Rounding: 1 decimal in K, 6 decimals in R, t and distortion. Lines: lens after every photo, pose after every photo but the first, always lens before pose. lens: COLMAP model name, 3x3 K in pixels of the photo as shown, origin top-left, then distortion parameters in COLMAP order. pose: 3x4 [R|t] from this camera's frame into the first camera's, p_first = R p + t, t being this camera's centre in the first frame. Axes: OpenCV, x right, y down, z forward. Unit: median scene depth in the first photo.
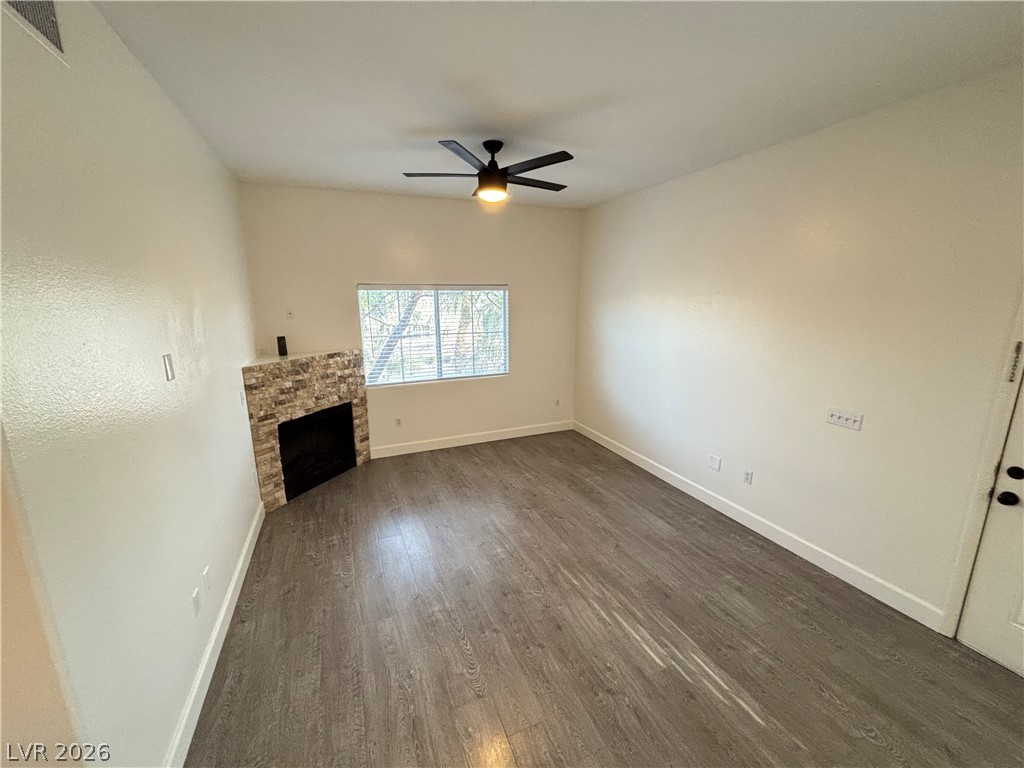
lens RADIAL K [[415.2, 0, 513.4], [0, 415.2, 380.7], [0, 0, 1]] dist [0.002840, 0.000582]
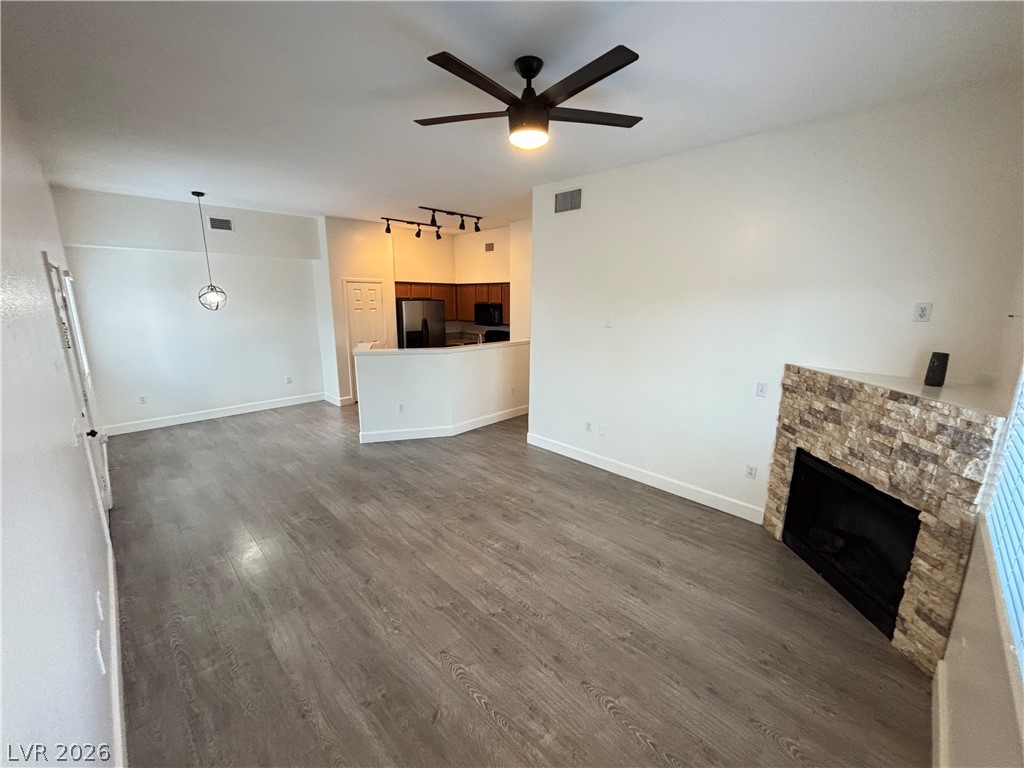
lens RADIAL K [[415.2, 0, 515.4], [0, 415.2, 384.5], [0, 0, 1]] dist [0.002840, 0.000582]
pose [[-0.927386, 0.077403, -0.366011, 0.207918], [-0.075205, 0.919817, 0.385072, -0.261638], [0.366470, 0.384636, -0.847204, 1.390731]]
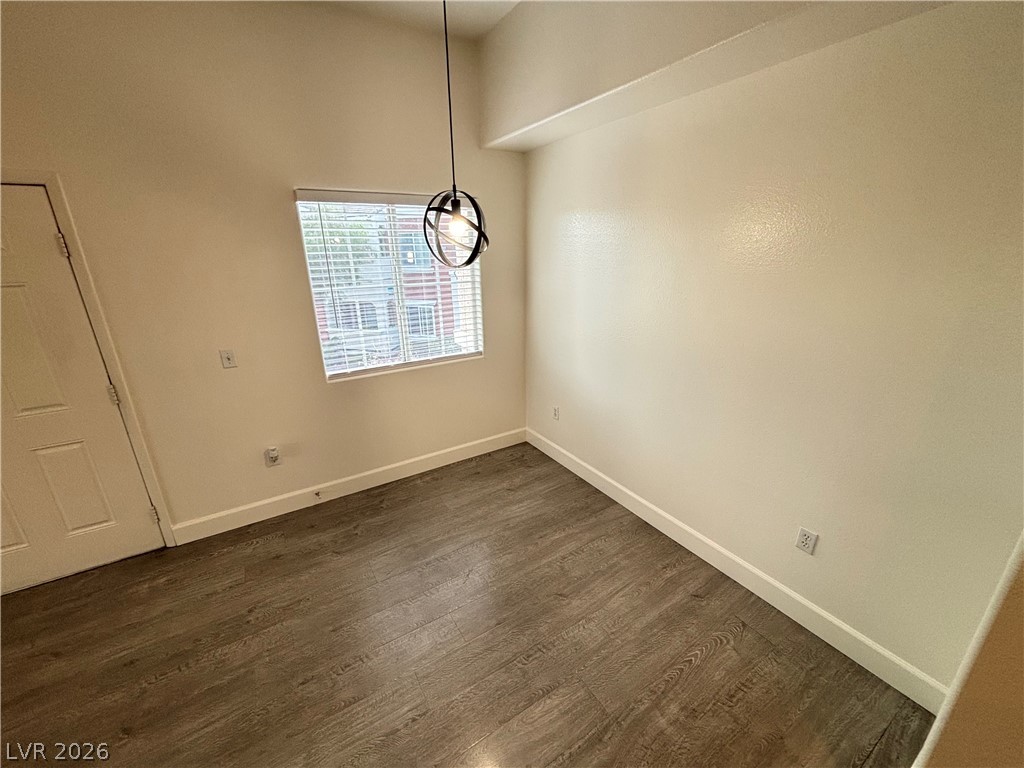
lens RADIAL K [[415.2, 0, 508.5], [0, 415.2, 383.5], [0, 0, 1]] dist [0.002840, 0.000582]
pose [[-0.151500, -0.311804, 0.937991, 0.115891], [0.211333, 0.916784, 0.338888, 0.073258], [-0.965601, 0.249570, -0.072998, -0.142963]]
